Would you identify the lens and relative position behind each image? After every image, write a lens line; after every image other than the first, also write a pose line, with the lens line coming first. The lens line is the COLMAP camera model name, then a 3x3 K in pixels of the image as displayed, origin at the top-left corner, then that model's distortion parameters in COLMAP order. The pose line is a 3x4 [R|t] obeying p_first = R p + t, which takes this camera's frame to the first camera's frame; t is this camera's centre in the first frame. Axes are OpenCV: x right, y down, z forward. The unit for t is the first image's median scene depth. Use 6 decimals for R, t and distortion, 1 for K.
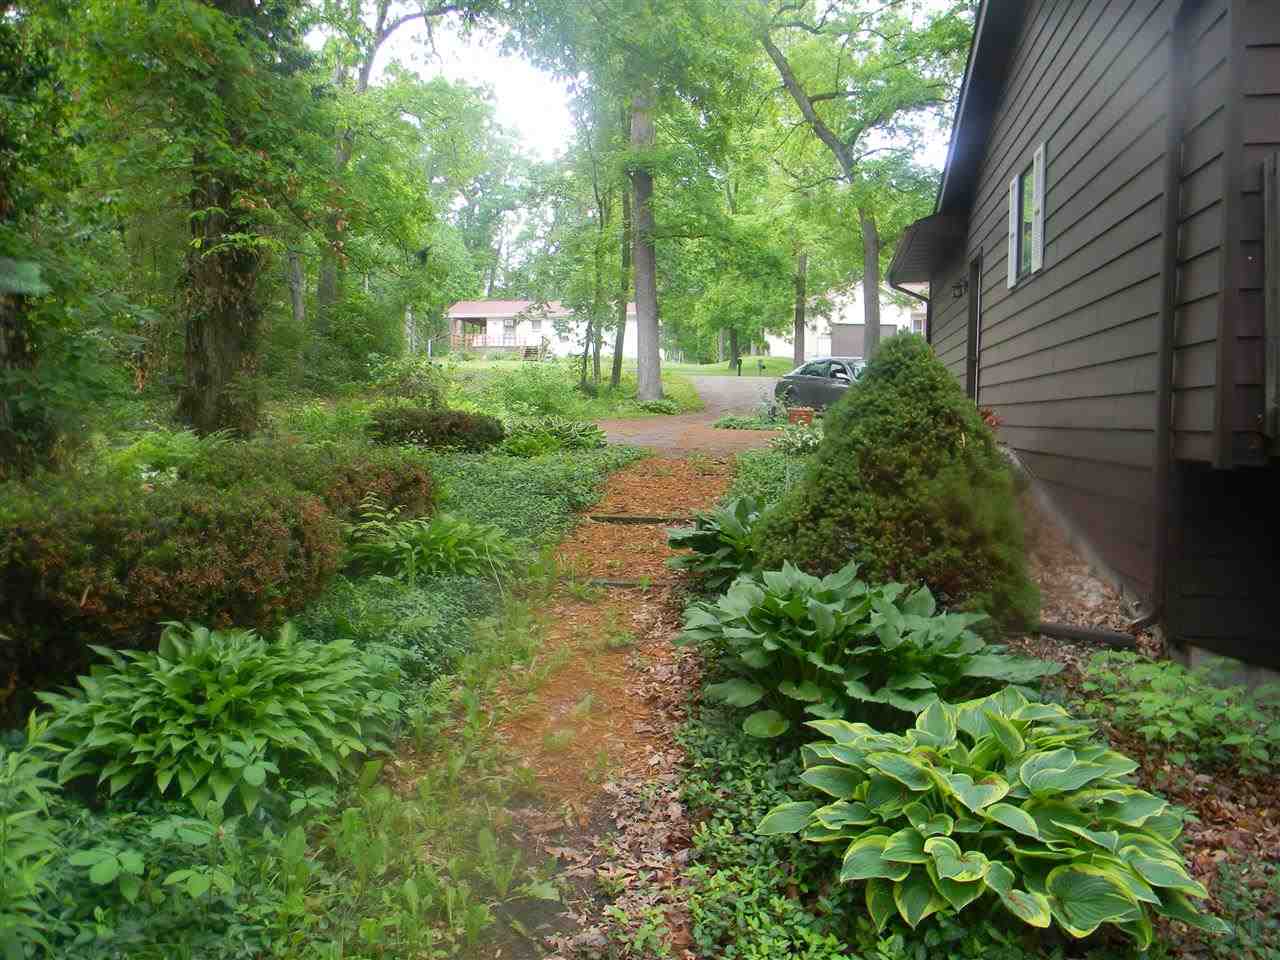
lens RADIAL K [[1029.7, 0, 640.0], [0, 1029.7, 480.0], [0, 0, 1]] dist [-0.007550, -0.001672]
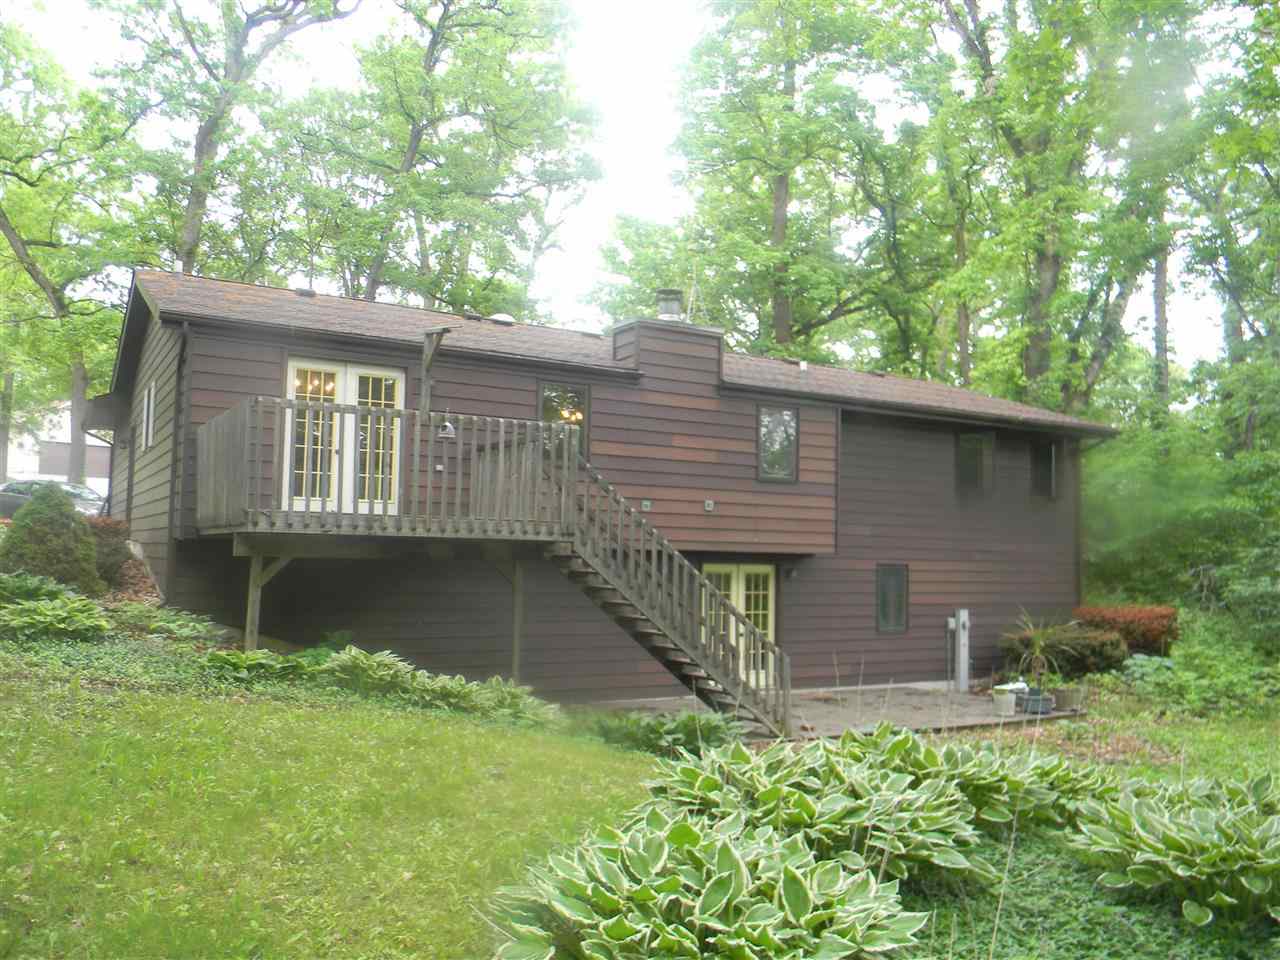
lens RADIAL K [[1029.7, 0, 640.0], [0, 1029.7, 480.0], [0, 0, 1]] dist [-0.007550, -0.001672]
pose [[0.757654, 0.051314, 0.650637, -0.037132], [0.026749, 0.993625, -0.109512, 0.020965], [-0.652109, 0.100376, 0.751451, -0.236585]]
